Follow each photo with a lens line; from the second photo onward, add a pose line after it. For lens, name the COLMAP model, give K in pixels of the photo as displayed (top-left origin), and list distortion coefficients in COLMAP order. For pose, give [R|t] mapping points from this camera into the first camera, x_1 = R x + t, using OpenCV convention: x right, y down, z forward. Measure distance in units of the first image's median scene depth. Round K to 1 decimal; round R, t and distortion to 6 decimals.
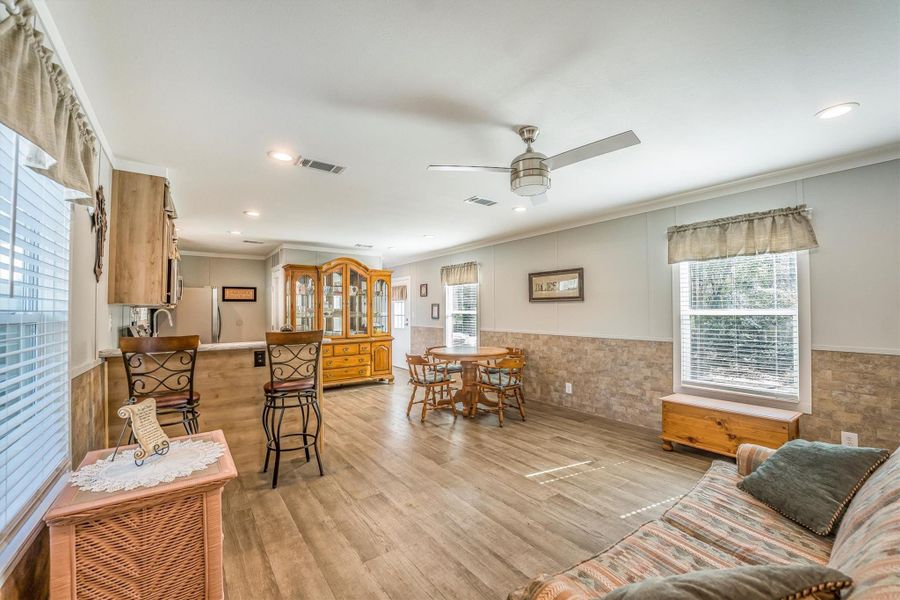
lens RADIAL K [[365.9, 0, 445.2], [0, 365.9, 303.3], [0, 0, 1]] dist [-0.031429, 0.004551]
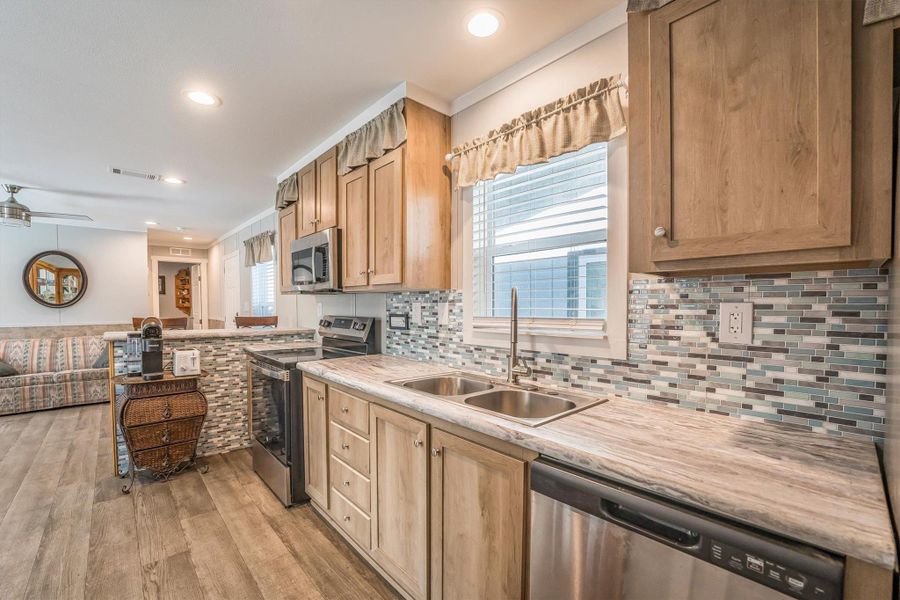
lens RADIAL K [[376.4, 0, 445.8], [0, 376.4, 318.3], [0, 0, 1]] dist [-0.033530, 0.005920]
pose [[-0.993464, 0.008447, -0.113835, -0.760852], [0.007054, 0.999895, 0.012636, 0.044729], [0.113930, 0.011751, -0.993419, 1.464837]]
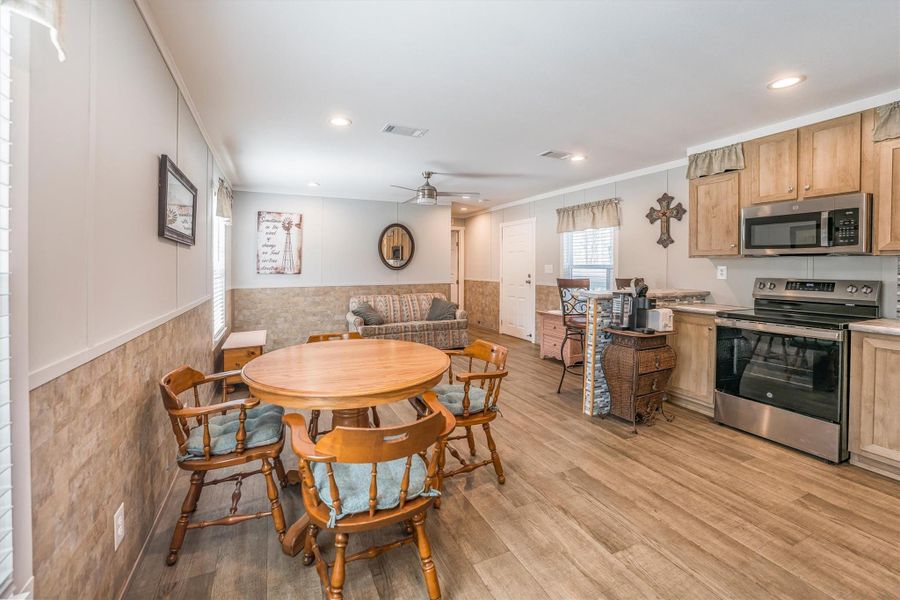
lens RADIAL K [[374.5, 0, 440.1], [0, 374.5, 271.5], [0, 0, 1]] dist [-0.028310, 0.005098]
pose [[-0.980507, 0.003043, 0.196460, -0.123330], [0.001038, 0.999946, -0.010309, 0.040319], [-0.196480, -0.009904, -0.980458, 1.559827]]
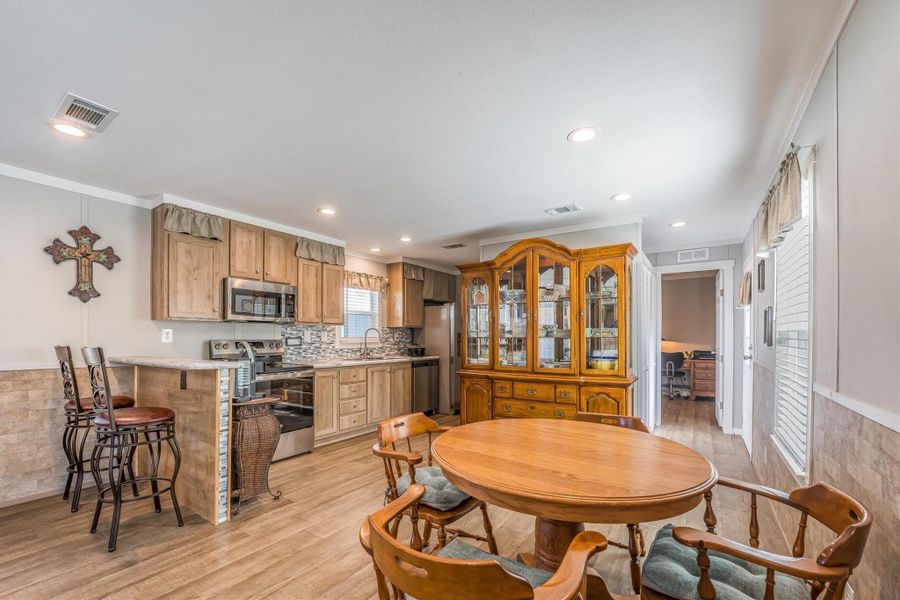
lens RADIAL K [[375.4, 0, 443.9], [0, 375.4, 339.1], [0, 0, 1]] dist [-0.016327, 0.000162]
pose [[0.341679, 0.013455, -0.939720, 0.367195], [0.015492, 0.999681, 0.019947, 0.035731], [0.939689, -0.021373, 0.341361, 0.906978]]
